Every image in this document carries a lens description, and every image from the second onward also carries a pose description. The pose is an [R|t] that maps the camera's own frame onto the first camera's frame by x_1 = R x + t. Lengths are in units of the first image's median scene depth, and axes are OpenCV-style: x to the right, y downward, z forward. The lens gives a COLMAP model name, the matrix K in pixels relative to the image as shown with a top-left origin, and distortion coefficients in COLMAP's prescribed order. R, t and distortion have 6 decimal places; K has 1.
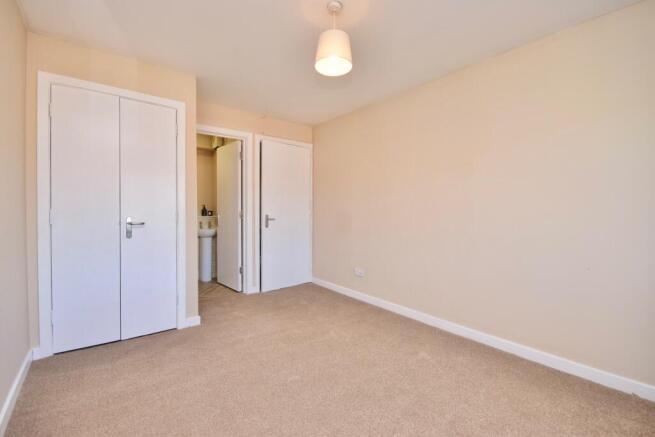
lens RADIAL K [[282.4, 0, 330.5], [0, 282.4, 214.5], [0, 0, 1]] dist [-0.039034, -0.000045]
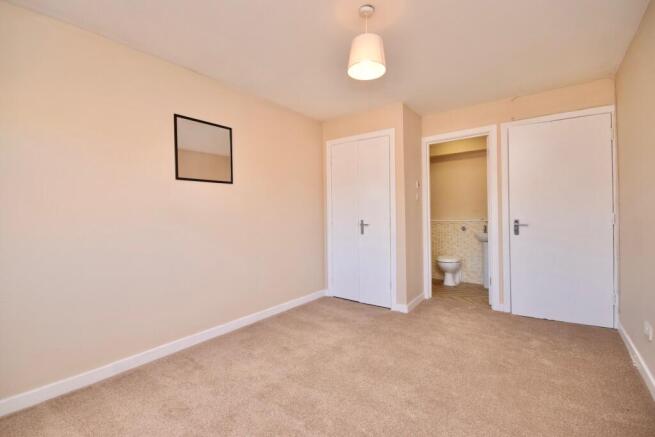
lens RADIAL K [[282.4, 0, 330.5], [0, 282.4, 214.5], [0, 0, 1]] dist [-0.039034, -0.000045]
pose [[0.220342, -0.002200, -0.975420, 0.563639], [0.002151, 0.999996, -0.001770, -0.015443], [0.975420, -0.001708, 0.220346, 0.402303]]
